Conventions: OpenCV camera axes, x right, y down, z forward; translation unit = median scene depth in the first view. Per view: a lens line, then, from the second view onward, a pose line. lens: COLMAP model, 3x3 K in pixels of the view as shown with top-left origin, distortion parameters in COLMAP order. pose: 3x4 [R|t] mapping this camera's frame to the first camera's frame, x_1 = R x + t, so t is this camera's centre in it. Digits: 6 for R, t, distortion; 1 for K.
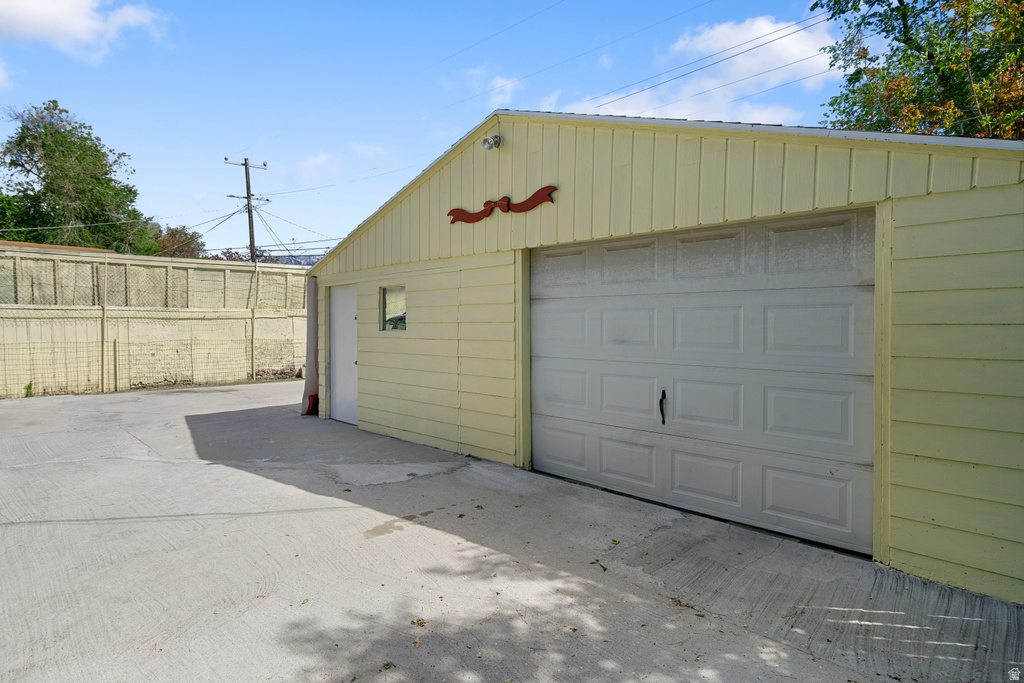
lens RADIAL K [[550.3, 0, 512.0], [0, 550.3, 341.5], [0, 0, 1]] dist [0.015182, -0.000633]
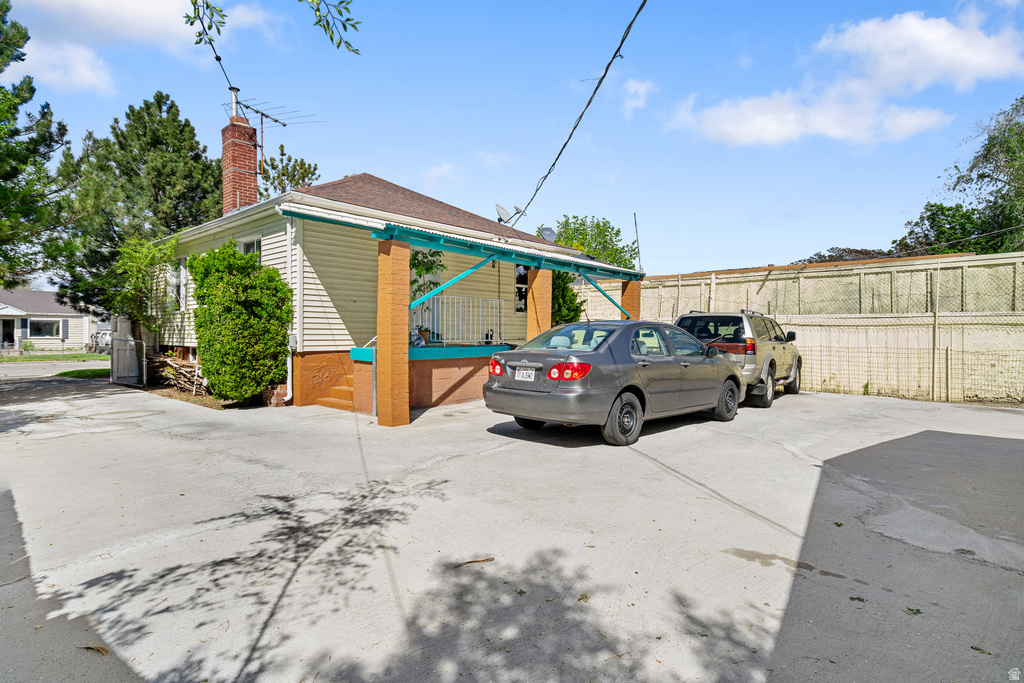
lens RADIAL K [[554.9, 0, 512.0], [0, 554.9, 341.5], [0, 0, 1]] dist [0.032966, 0.000089]
pose [[0.029600, 0.013492, -0.999471, 0.251617], [-0.035430, 0.999295, 0.012441, 0.001630], [0.998934, 0.035043, 0.030058, 0.229413]]
